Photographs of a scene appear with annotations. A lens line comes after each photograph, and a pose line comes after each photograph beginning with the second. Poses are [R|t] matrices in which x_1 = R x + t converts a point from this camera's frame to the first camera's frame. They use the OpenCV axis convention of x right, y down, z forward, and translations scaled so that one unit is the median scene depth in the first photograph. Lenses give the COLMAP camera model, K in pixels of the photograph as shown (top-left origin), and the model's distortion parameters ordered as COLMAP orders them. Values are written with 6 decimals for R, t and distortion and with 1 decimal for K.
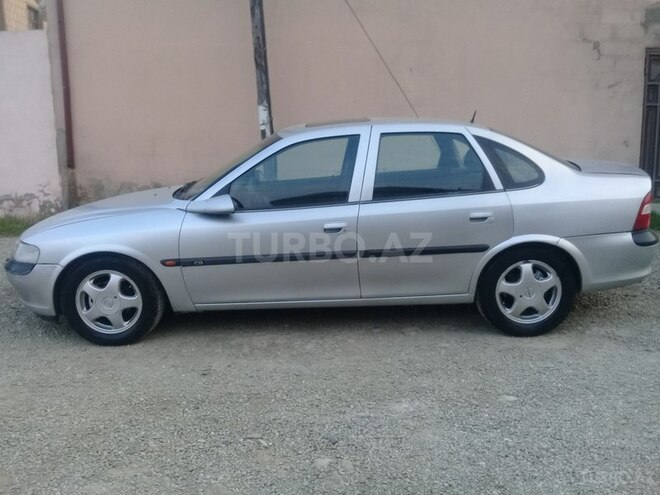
lens RADIAL K [[614.8, 0, 333.9], [0, 614.8, 248.6], [0, 0, 1]] dist [0.063629, -0.152068]
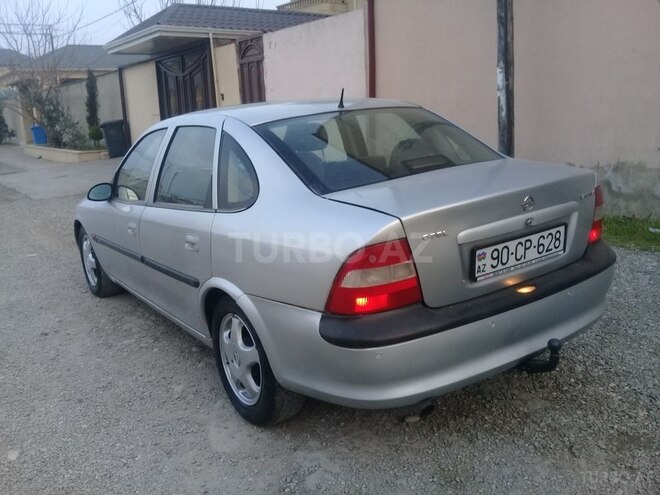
lens RADIAL K [[614.8, 0, 333.9], [0, 614.8, 248.6], [0, 0, 1]] dist [0.063629, -0.152068]
pose [[0.551258, 0.174491, -0.815884, 0.568895], [-0.108721, 0.984571, 0.137110, -0.098583], [0.827221, 0.013121, 0.561724, 0.425700]]
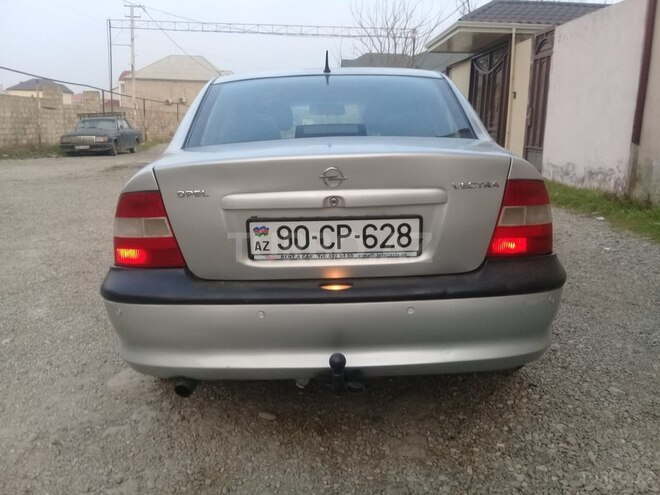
lens RADIAL K [[614.8, 0, 333.9], [0, 614.8, 248.6], [0, 0, 1]] dist [0.063629, -0.152068]
pose [[-0.019281, 0.214263, -0.976586, 0.615789], [-0.189281, 0.958321, 0.213993, -0.115814], [0.981734, 0.188975, 0.022078, 0.705417]]
